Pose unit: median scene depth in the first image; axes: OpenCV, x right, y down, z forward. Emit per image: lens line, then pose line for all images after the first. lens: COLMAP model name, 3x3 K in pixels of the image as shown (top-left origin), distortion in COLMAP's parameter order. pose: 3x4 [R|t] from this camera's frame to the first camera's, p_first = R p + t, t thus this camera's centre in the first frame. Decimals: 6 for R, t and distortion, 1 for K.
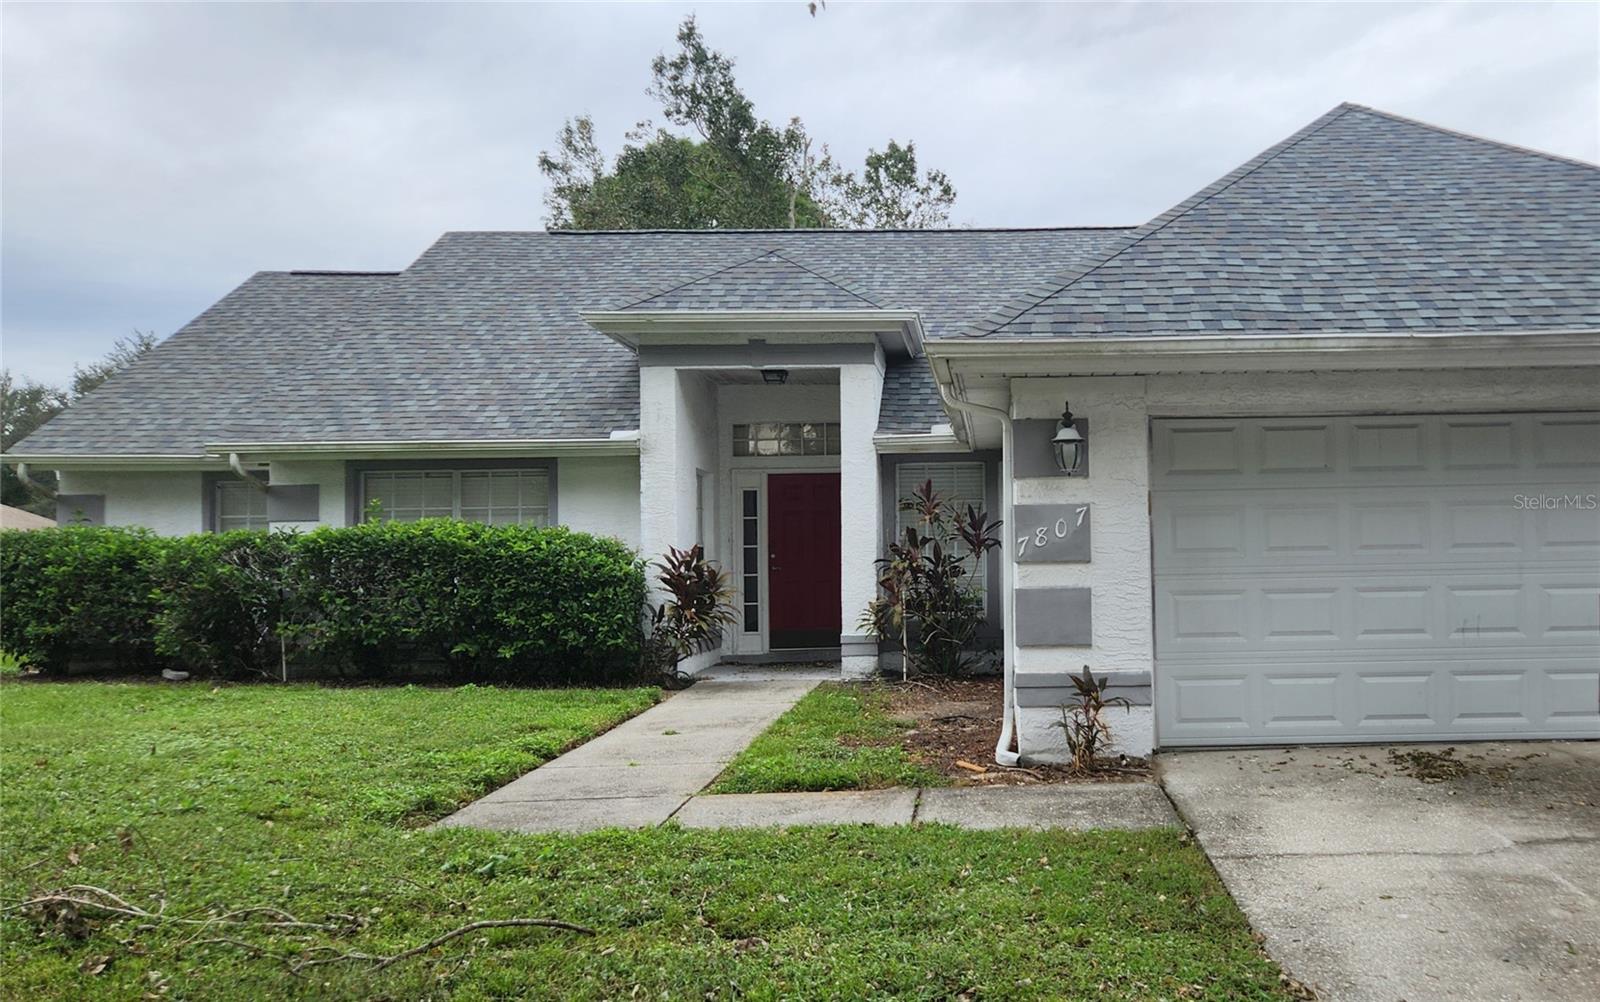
lens RADIAL K [[1316.8, 0, 800.0], [0, 1316.8, 501.0], [0, 0, 1]] dist [0.043525, 0.000841]
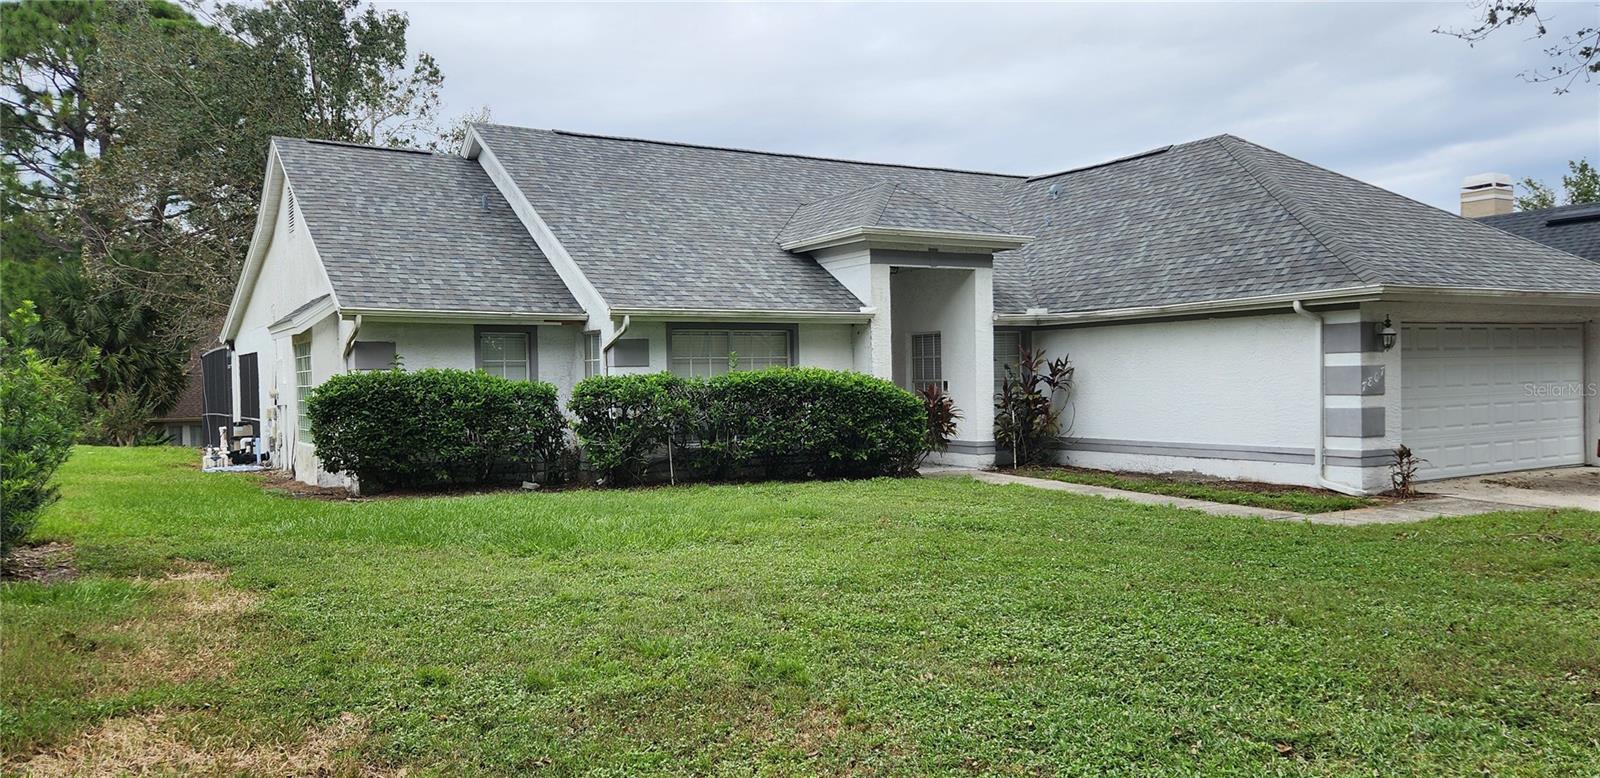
lens RADIAL K [[1073.0, 0, 800.0], [0, 1073.0, 389.0], [0, 0, 1]] dist [0.053776, -0.001125]
pose [[0.889624, -0.003718, 0.456678, -0.738772], [-0.015832, 0.999115, 0.038977, -0.007028], [-0.456418, -0.041905, 0.888778, -0.036957]]
